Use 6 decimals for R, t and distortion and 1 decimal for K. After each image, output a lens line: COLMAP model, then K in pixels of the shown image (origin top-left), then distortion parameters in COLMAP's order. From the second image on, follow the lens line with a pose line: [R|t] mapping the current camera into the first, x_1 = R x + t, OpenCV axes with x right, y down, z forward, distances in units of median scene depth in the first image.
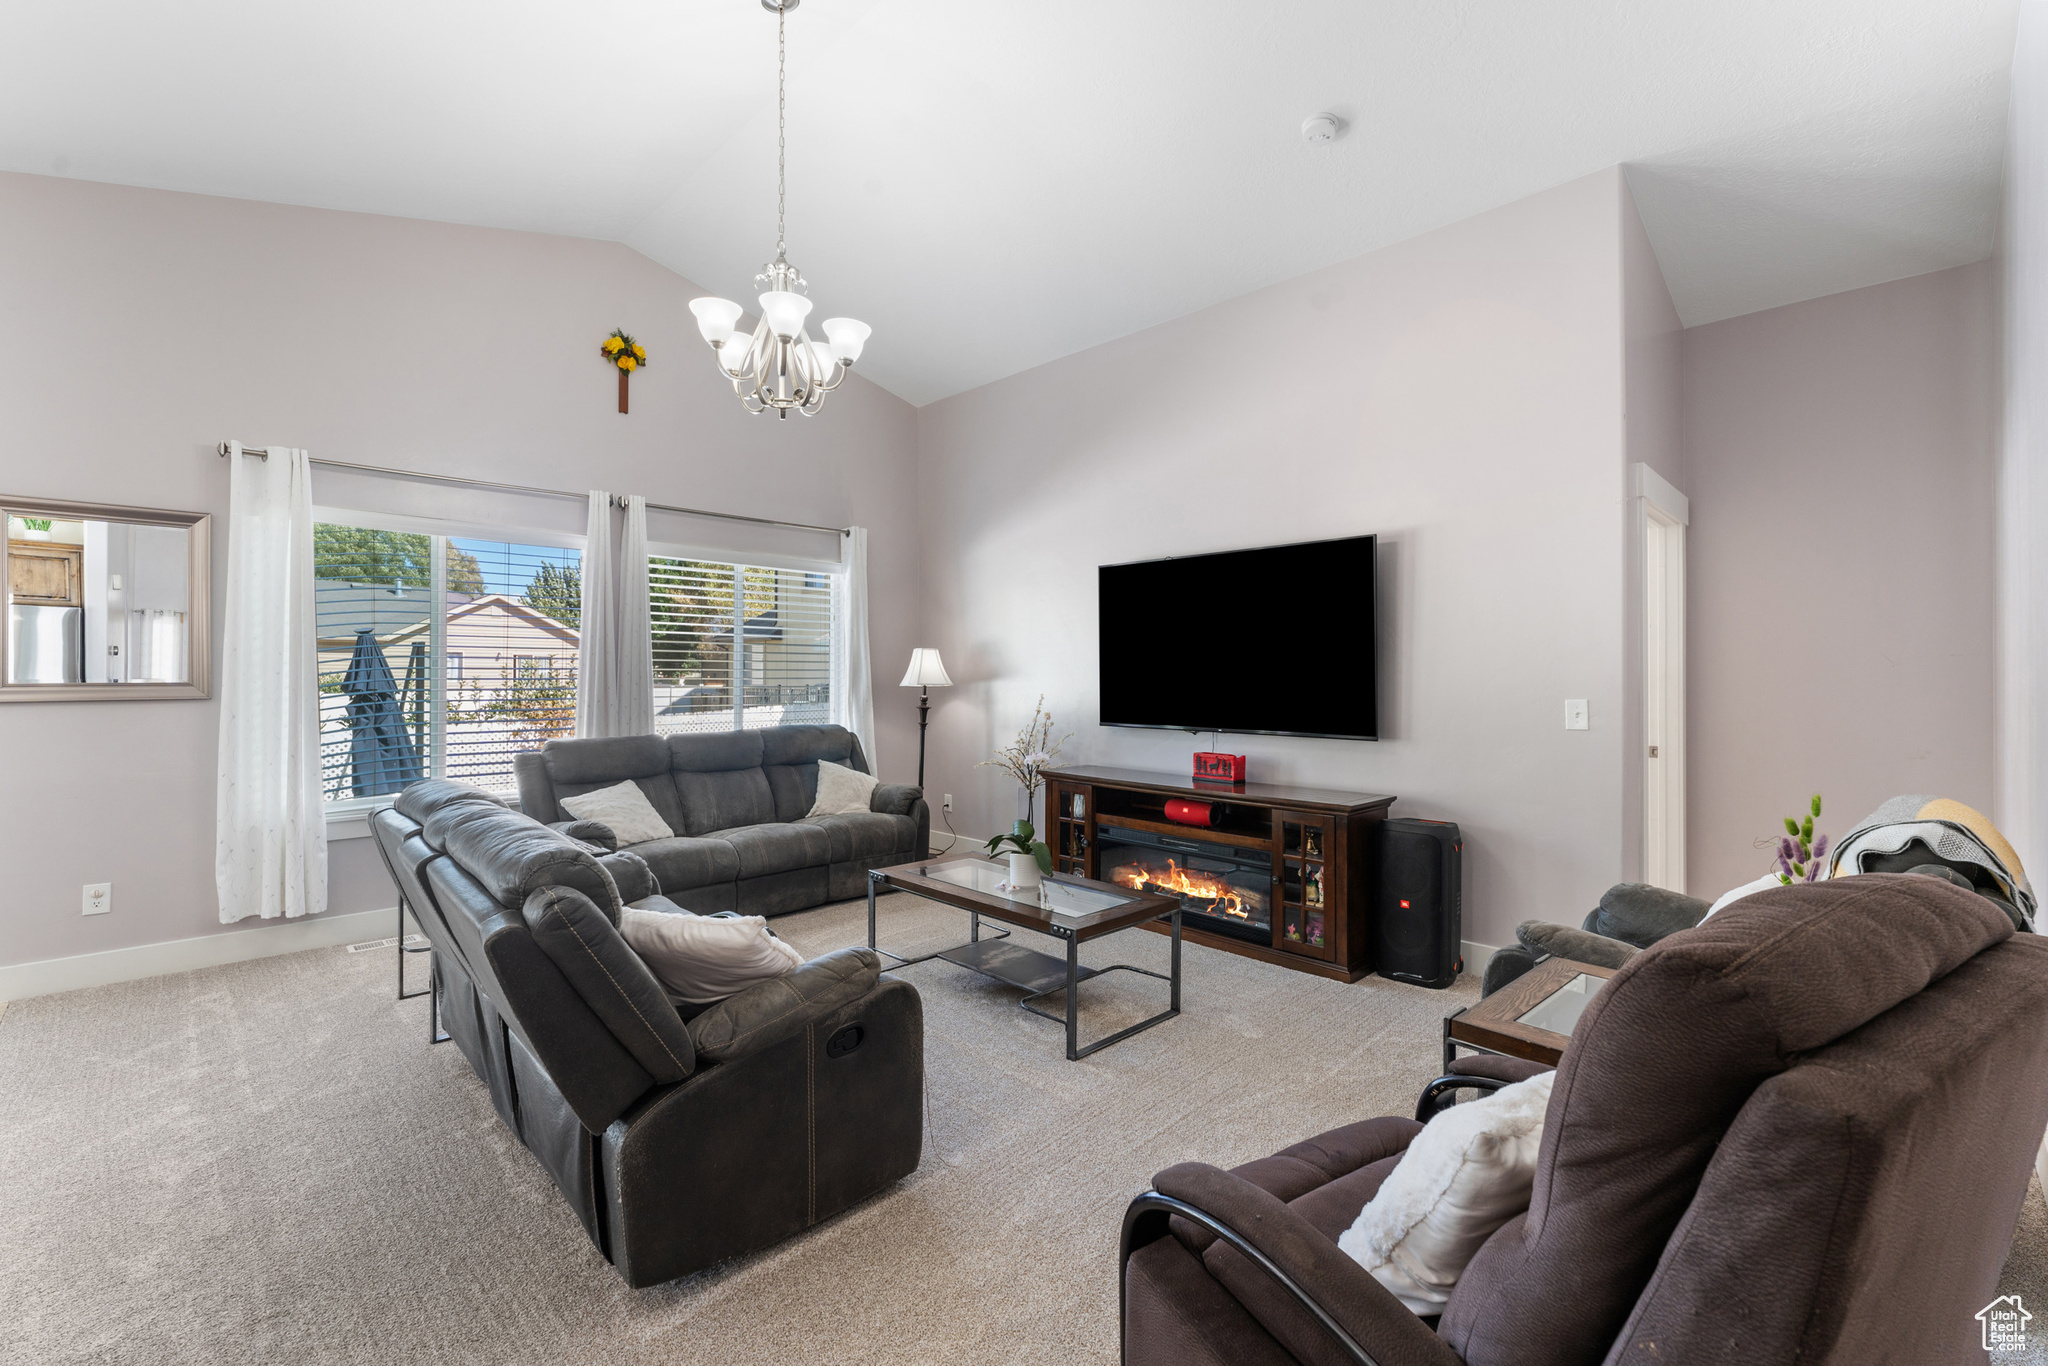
lens RADIAL K [[881.1, 0, 1024.0], [0, 881.1, 683.0], [0, 0, 1]] dist [-0.001579, -0.000323]
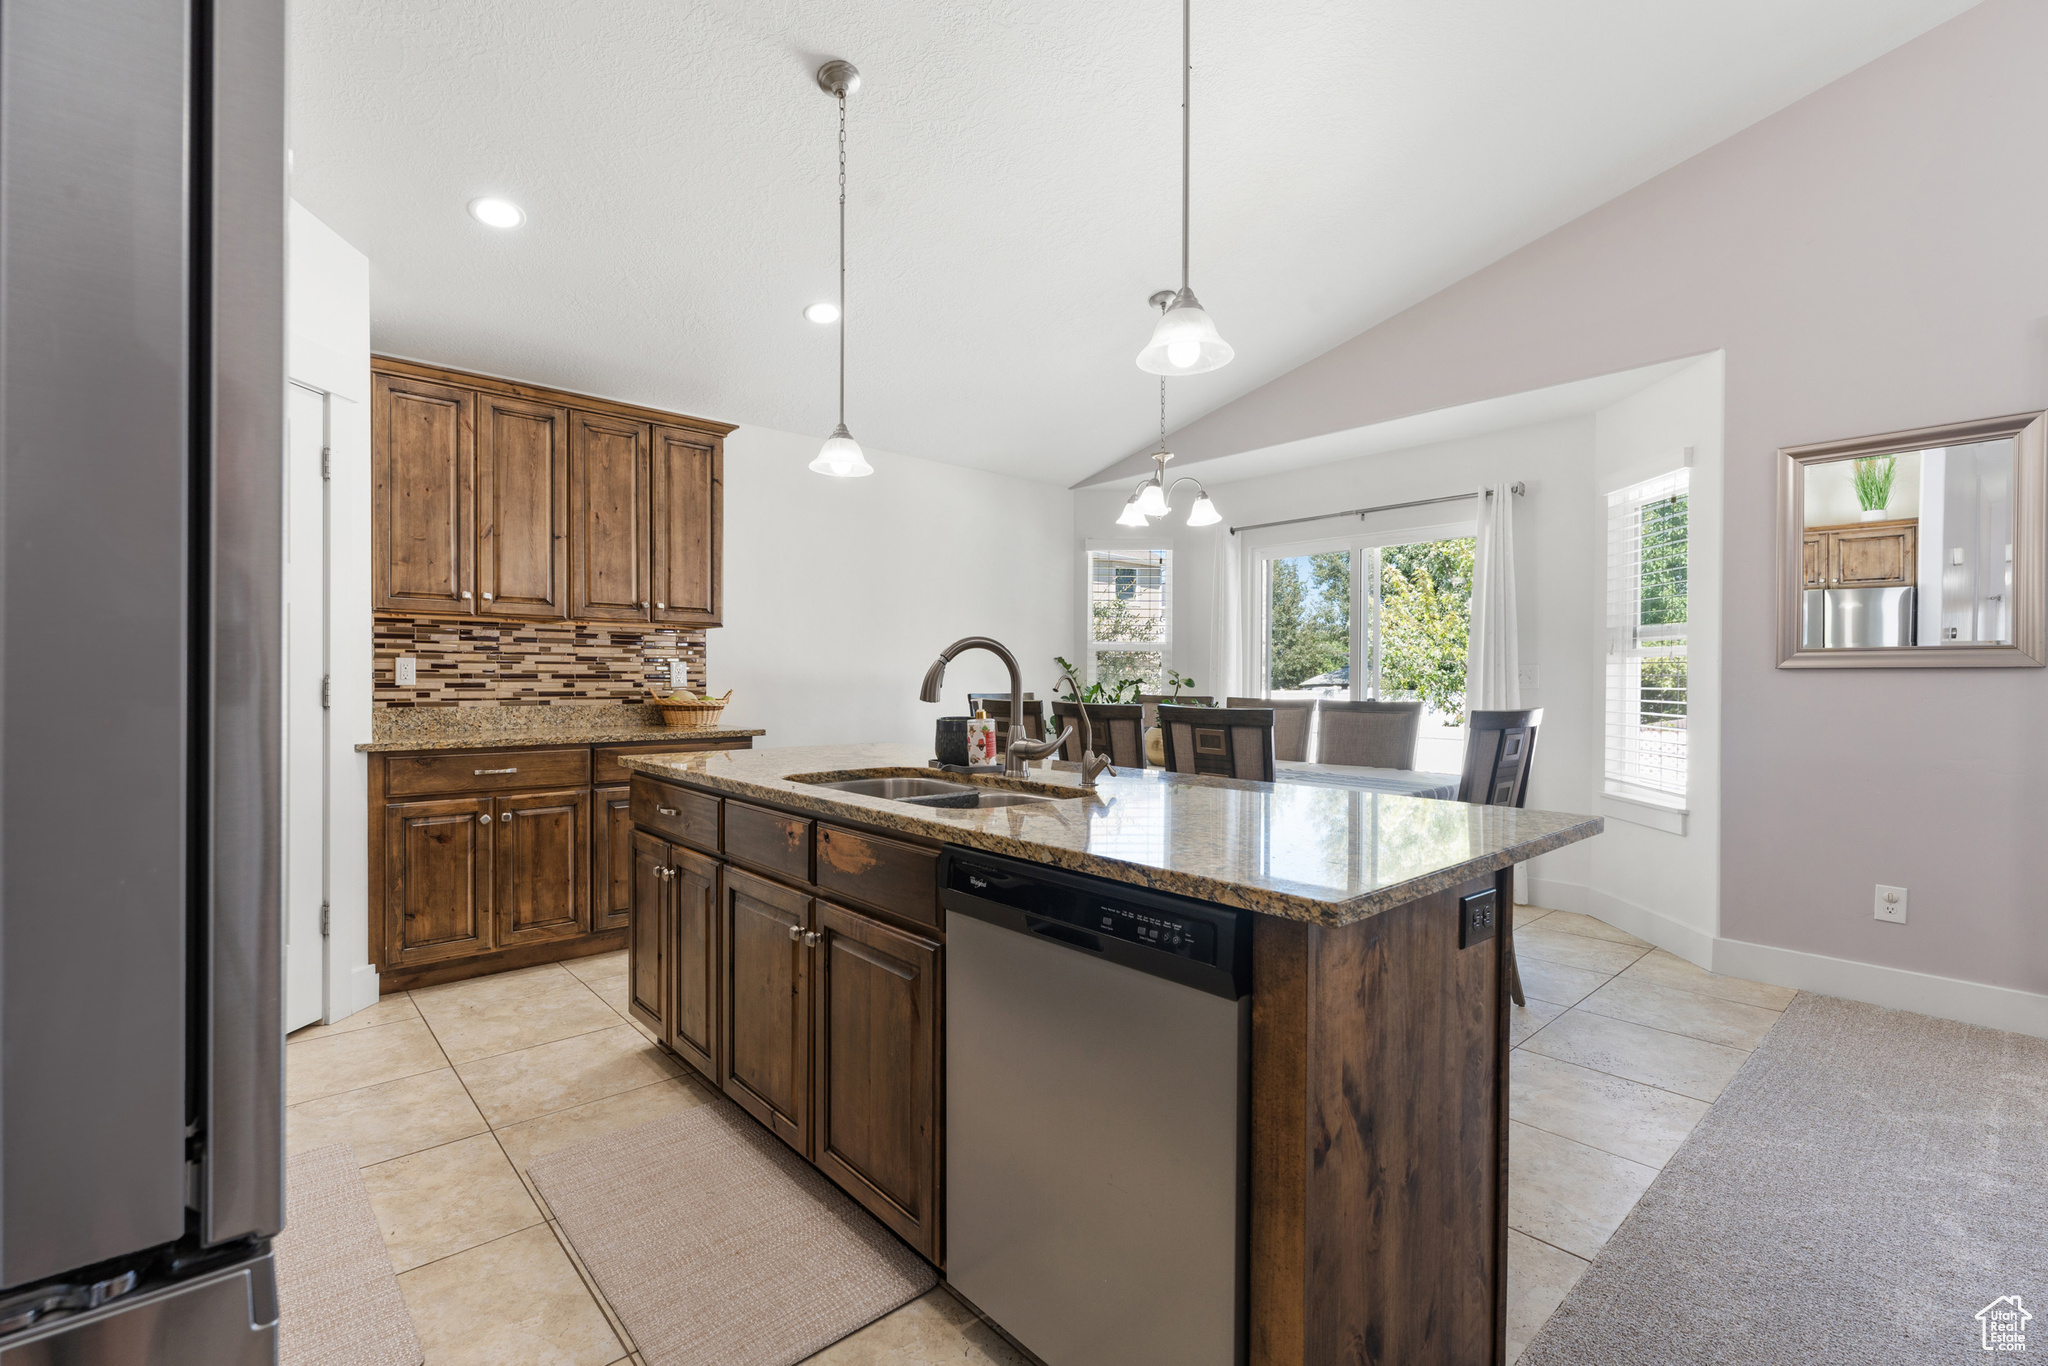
lens RADIAL K [[909.4, 0, 1020.3], [0, 909.4, 688.3], [0, 0, 1]] dist [-0.001934, 0.000254]
pose [[-0.046054, 0.008741, -0.998901, -0.081412], [-0.006412, 0.999939, 0.009046, 0.019933], [0.998918, 0.006822, -0.045995, 0.112867]]
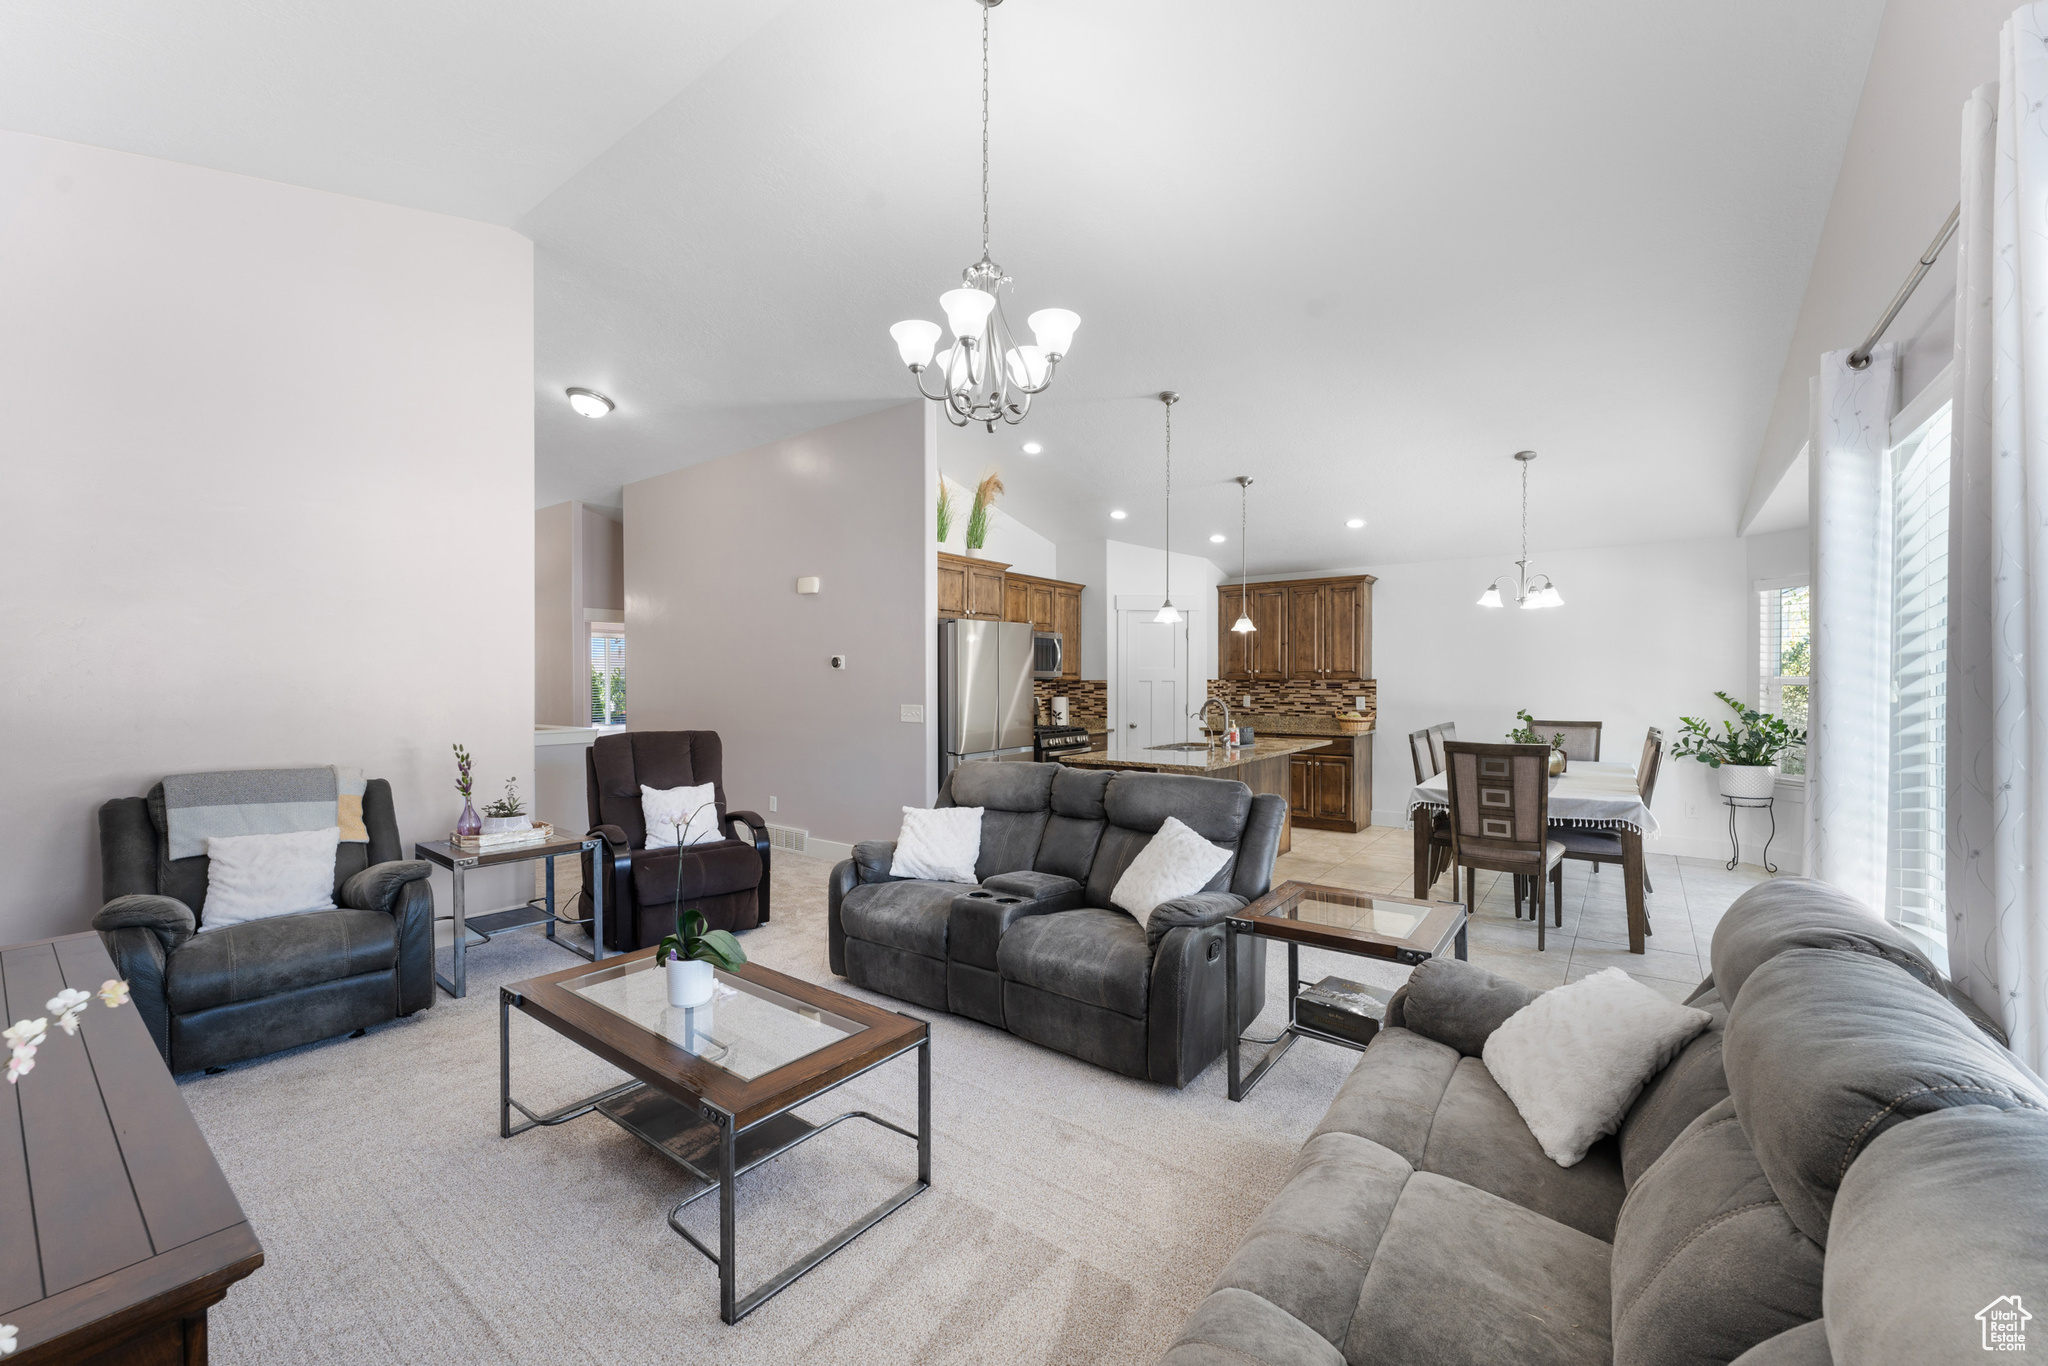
lens RADIAL K [[814.1, 0, 1020.6], [0, 814.1, 691.8], [0, 0, 1]] dist [-0.001017, 0.000135]
pose [[-0.989872, -0.000211, -0.141959, -0.093827], [-0.002400, 0.999881, 0.015254, -0.015807], [0.141939, 0.015440, -0.989755, 0.913913]]
